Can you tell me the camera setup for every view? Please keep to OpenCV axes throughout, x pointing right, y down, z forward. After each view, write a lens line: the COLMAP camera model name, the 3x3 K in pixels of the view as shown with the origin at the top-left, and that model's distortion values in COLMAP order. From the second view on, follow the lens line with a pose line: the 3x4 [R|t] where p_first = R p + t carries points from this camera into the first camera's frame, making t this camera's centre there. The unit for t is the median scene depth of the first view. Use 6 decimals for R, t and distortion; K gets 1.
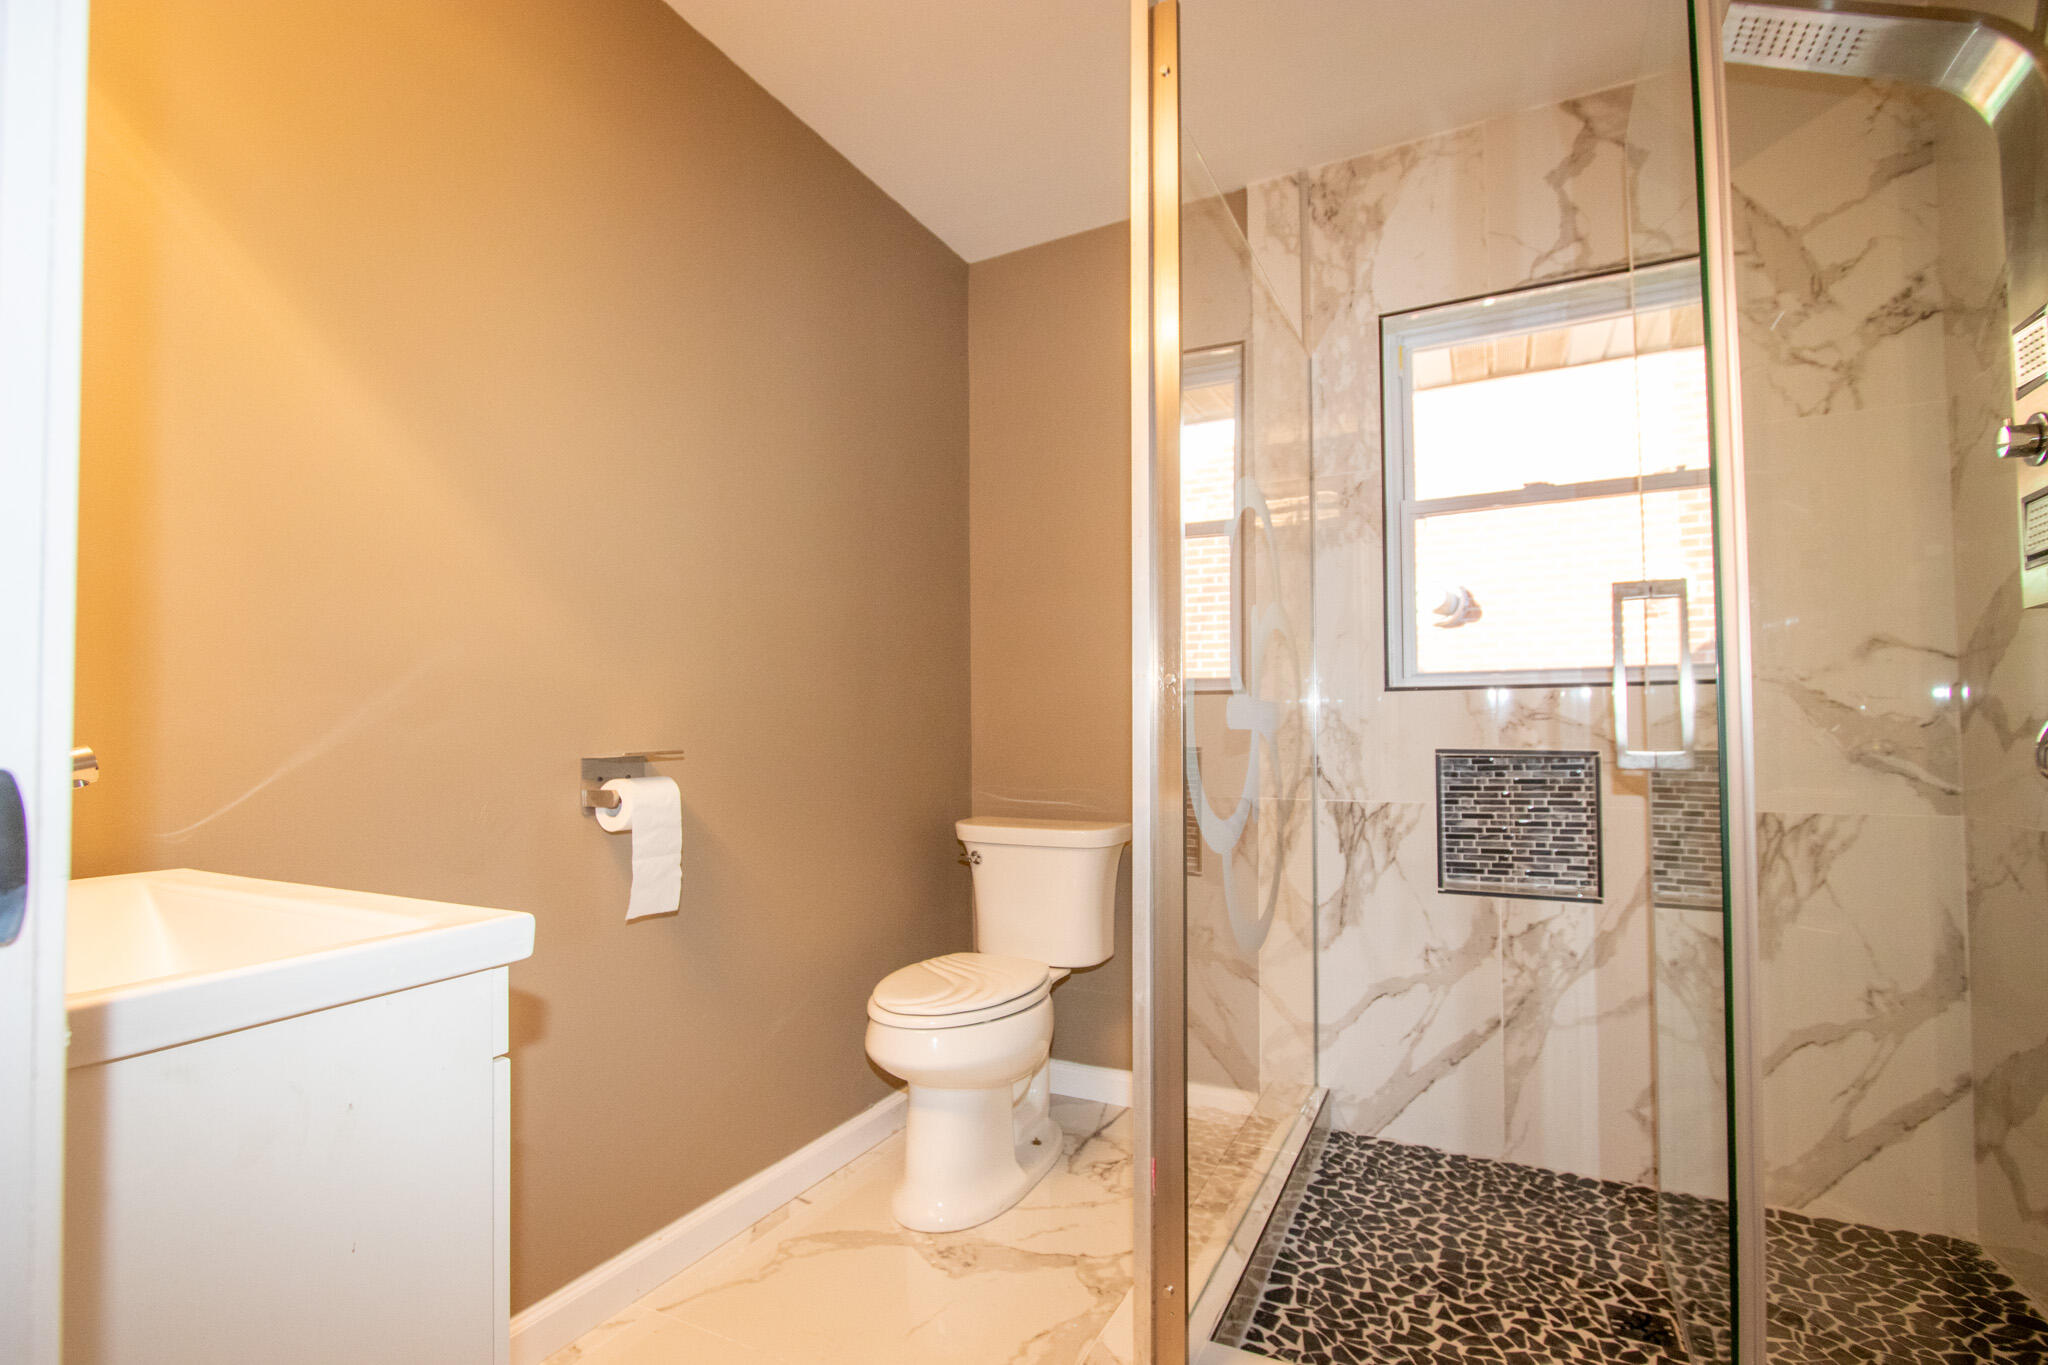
lens RADIAL K [[939.8, 0, 1008.0], [0, 939.8, 706.2], [0, 0, 1]] dist [-0.016669, 0.003864]
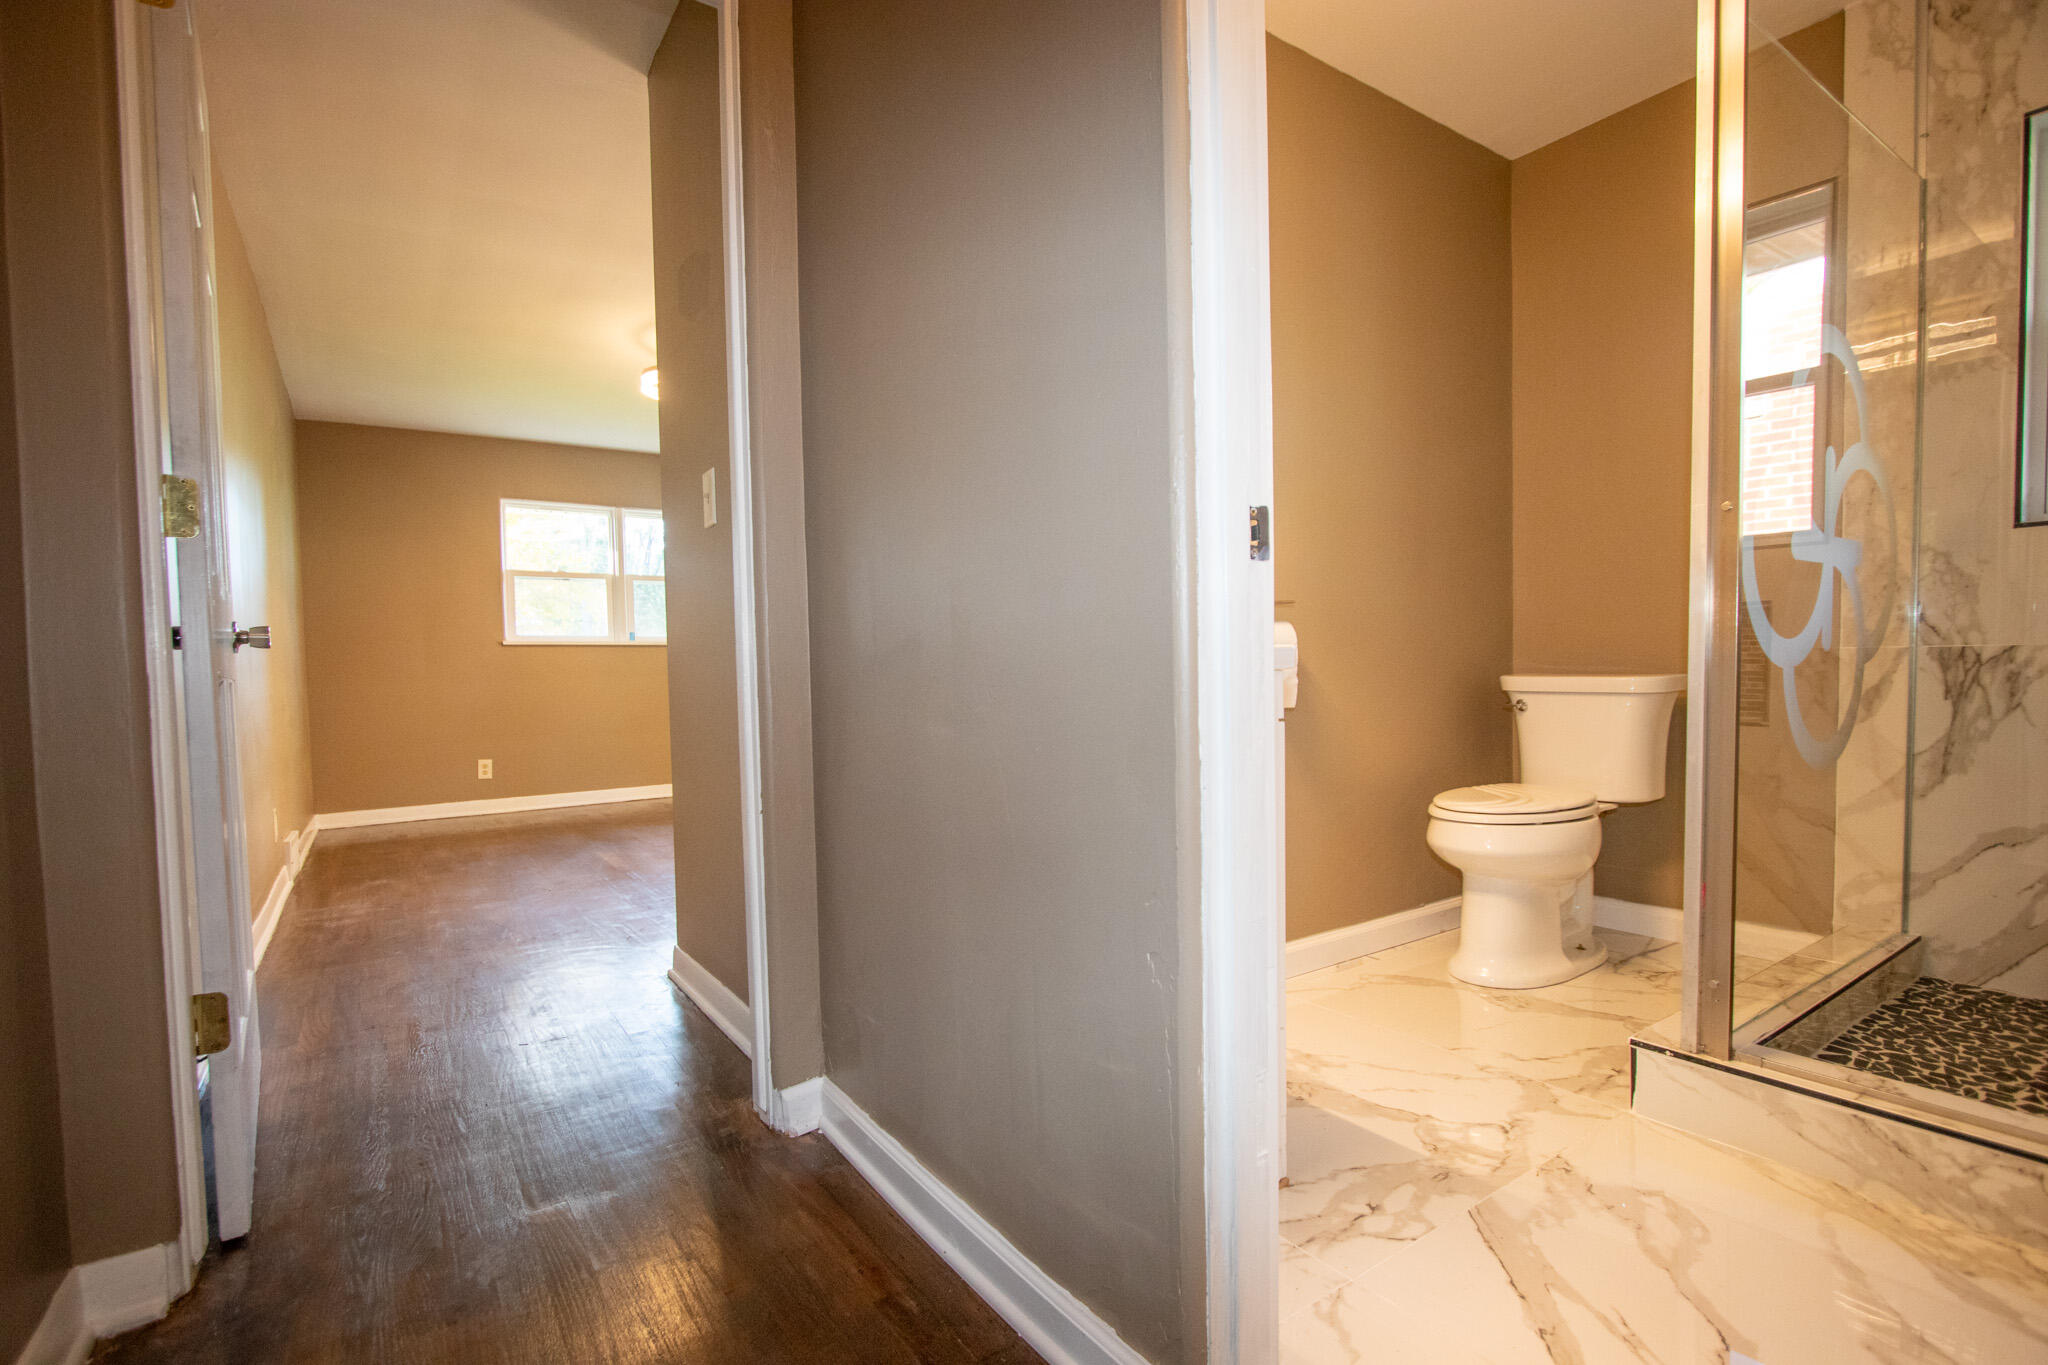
lens RADIAL K [[939.8, 0, 1011.6], [0, 939.8, 699.0], [0, 0, 1]] dist [-0.016669, 0.003864]
pose [[0.879530, 0.008297, -0.475771, -0.041511], [0.028044, 0.997206, 0.069232, 0.064357], [0.475016, -0.074234, 0.876840, -0.316835]]
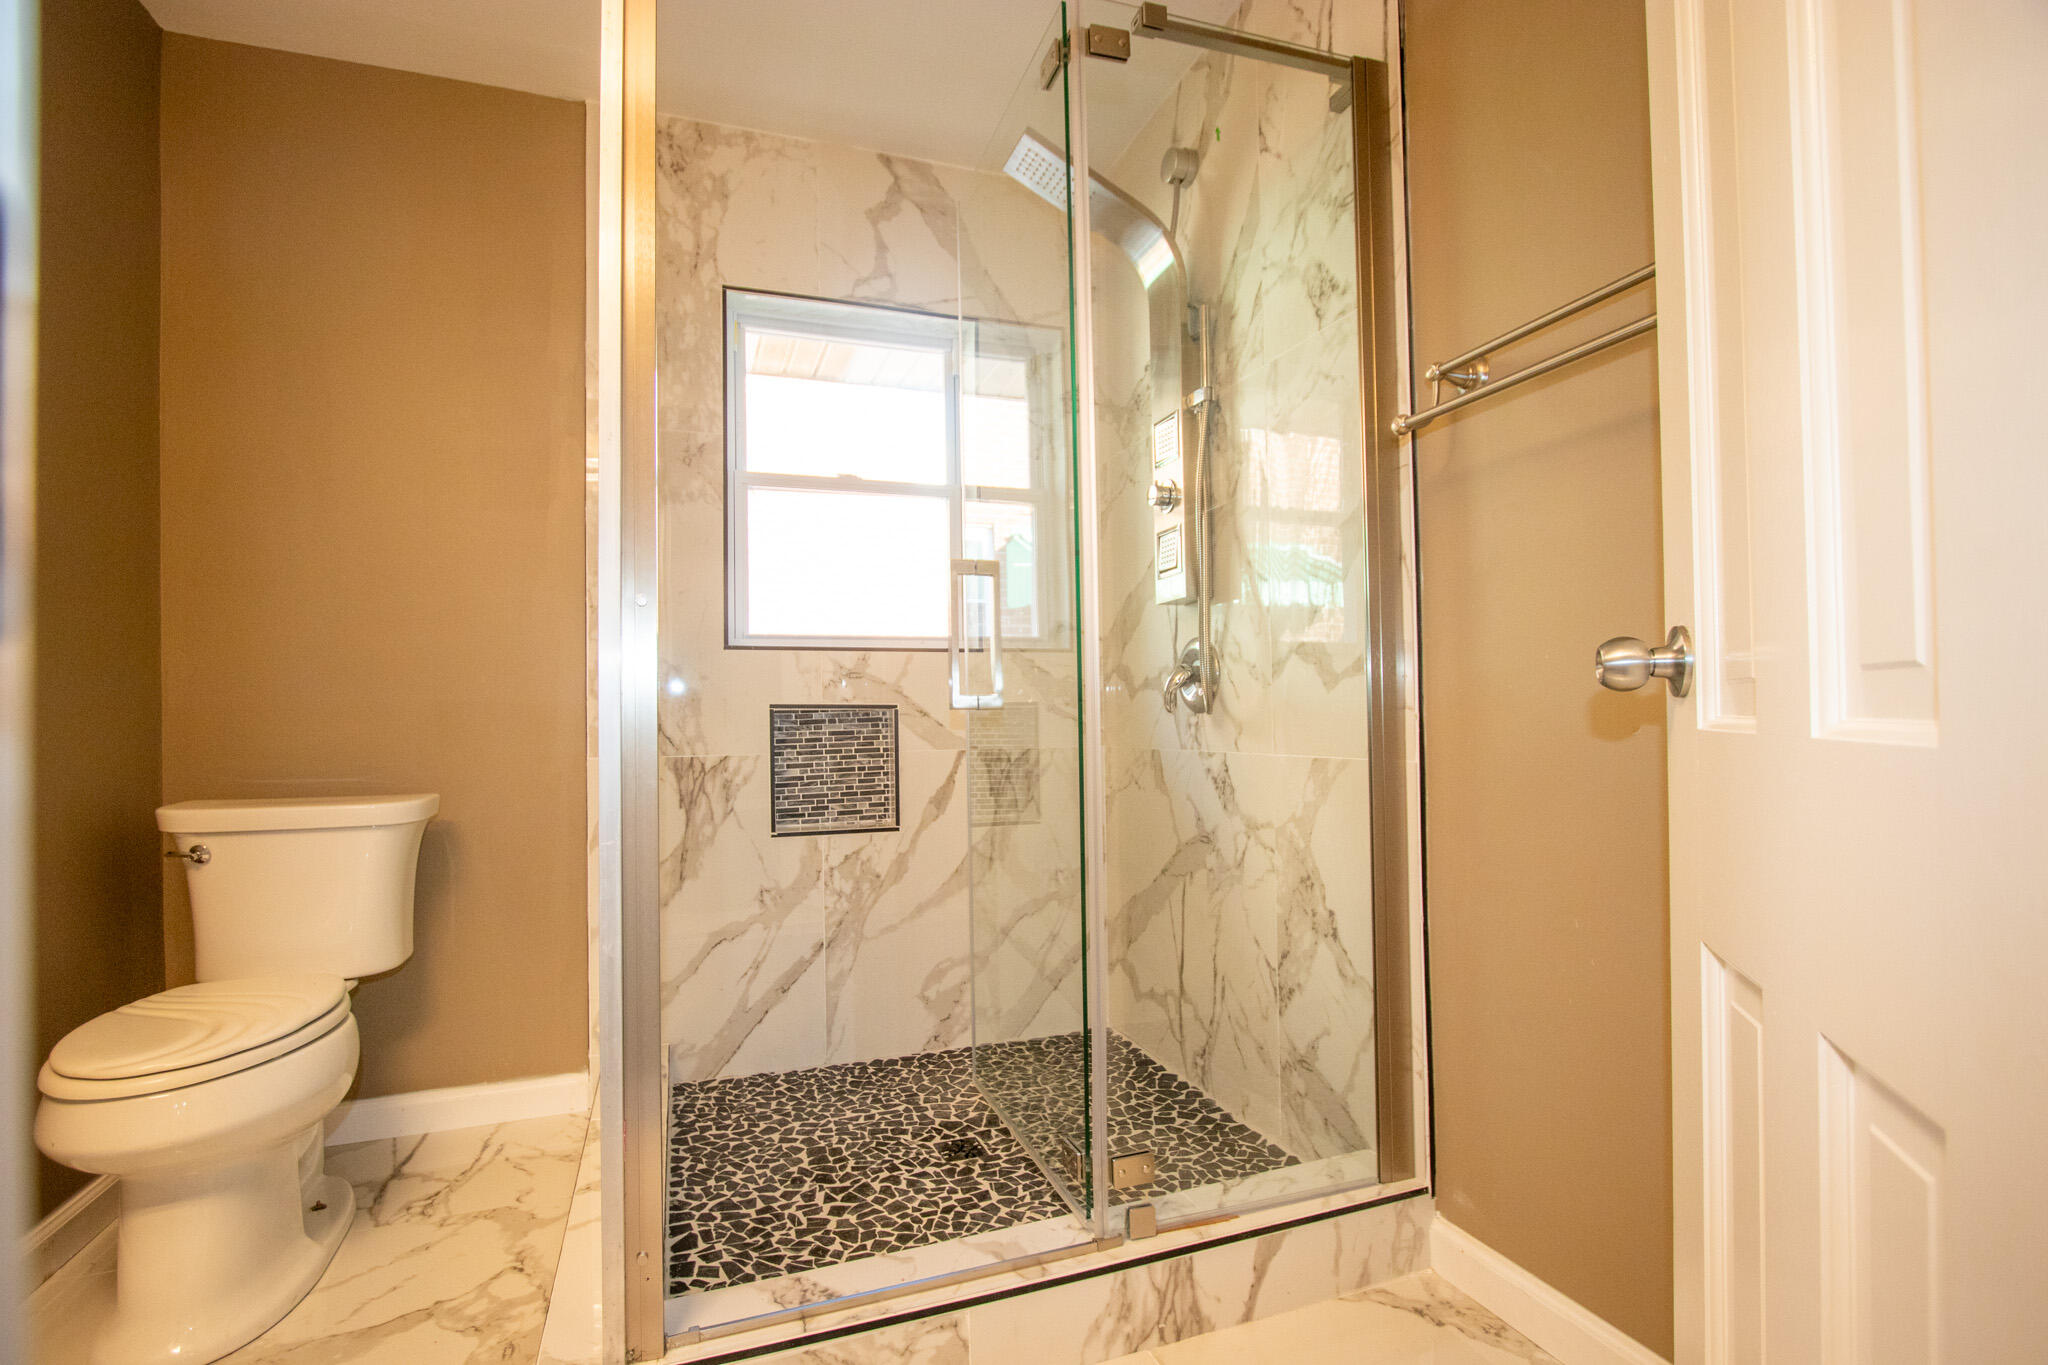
lens RADIAL K [[939.8, 0, 1007.6], [0, 939.8, 706.1], [0, 0, 1]] dist [-0.016669, 0.003864]
pose [[0.684981, 0.004036, 0.728549, -0.144333], [-0.012966, 0.999894, 0.006651, 0.036965], [-0.728445, -0.014002, 0.684961, 0.059504]]
